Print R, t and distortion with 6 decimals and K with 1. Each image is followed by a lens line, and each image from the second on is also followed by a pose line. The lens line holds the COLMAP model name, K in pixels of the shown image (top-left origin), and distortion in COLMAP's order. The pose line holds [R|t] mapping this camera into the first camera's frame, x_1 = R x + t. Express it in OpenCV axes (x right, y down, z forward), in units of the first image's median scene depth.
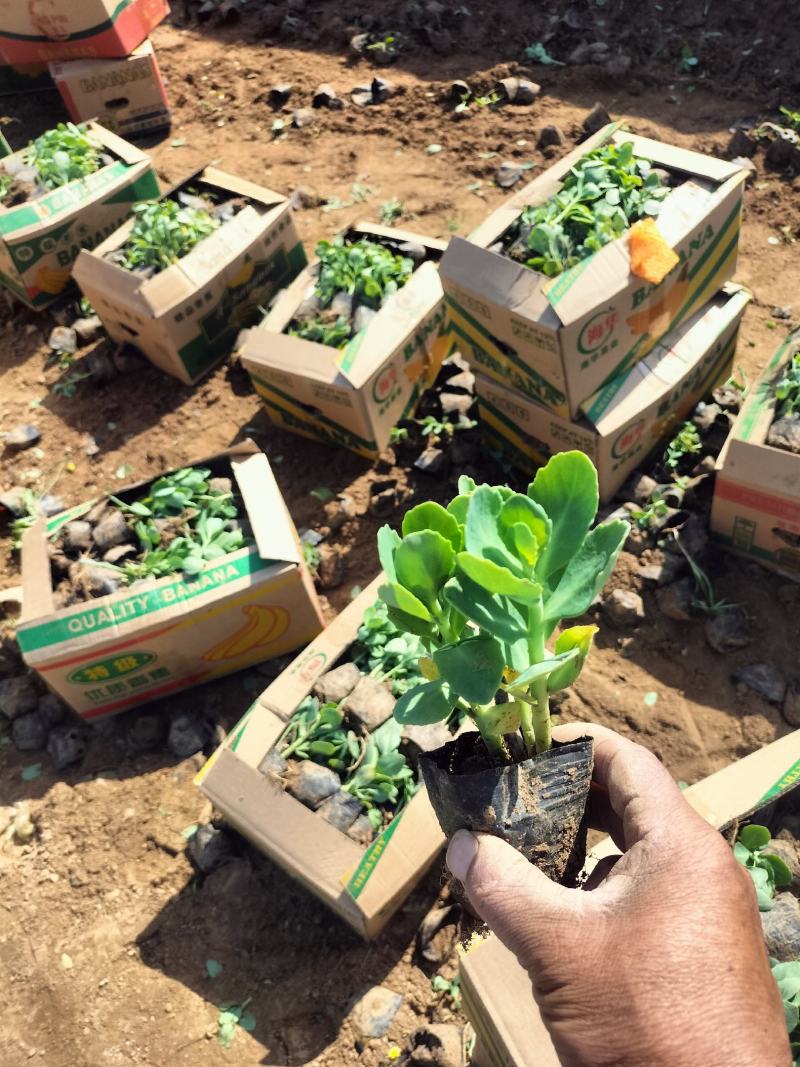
lens RADIAL K [[823.3, 0, 399.6], [0, 823.3, 542.5], [0, 0, 1]] dist [0.024515, -0.044412]
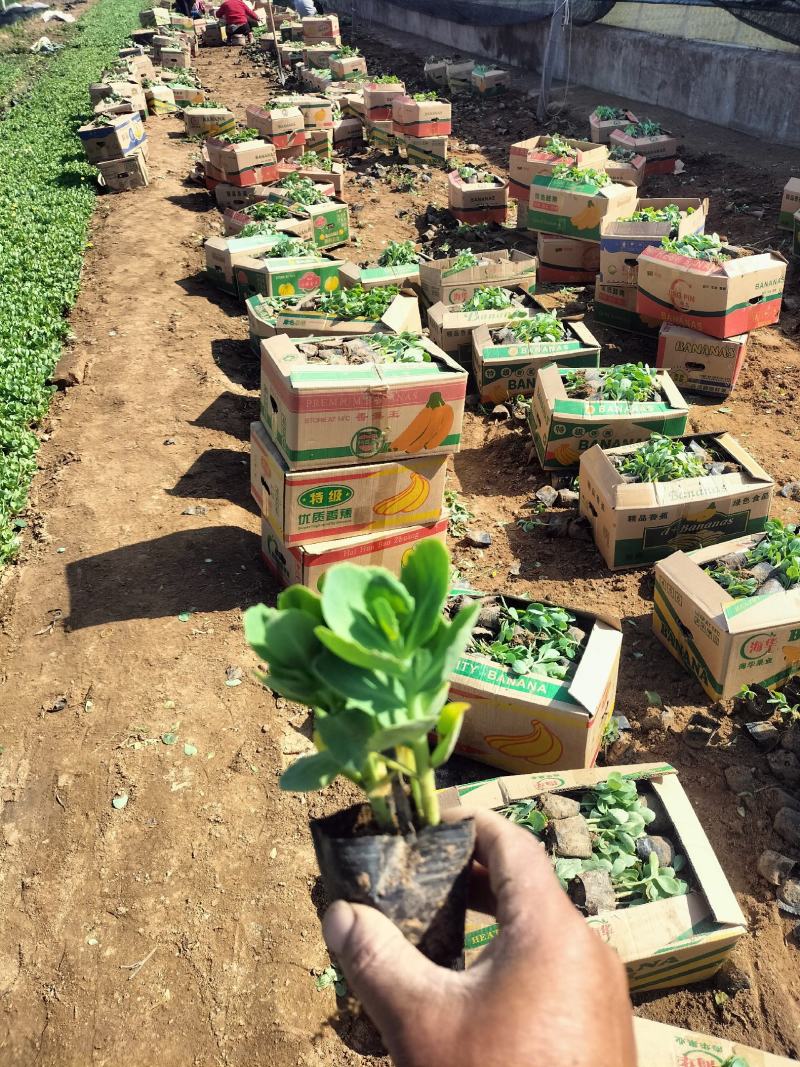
lens RADIAL K [[823.3, 0, 400.0], [0, 823.3, 531.1], [0, 0, 1]] dist [0.024515, -0.044412]
pose [[0.721258, 0.454050, -0.523093, 0.139619], [-0.581981, 0.806757, -0.102183, 0.072084], [0.375612, 0.378131, 0.846128, -0.169364]]
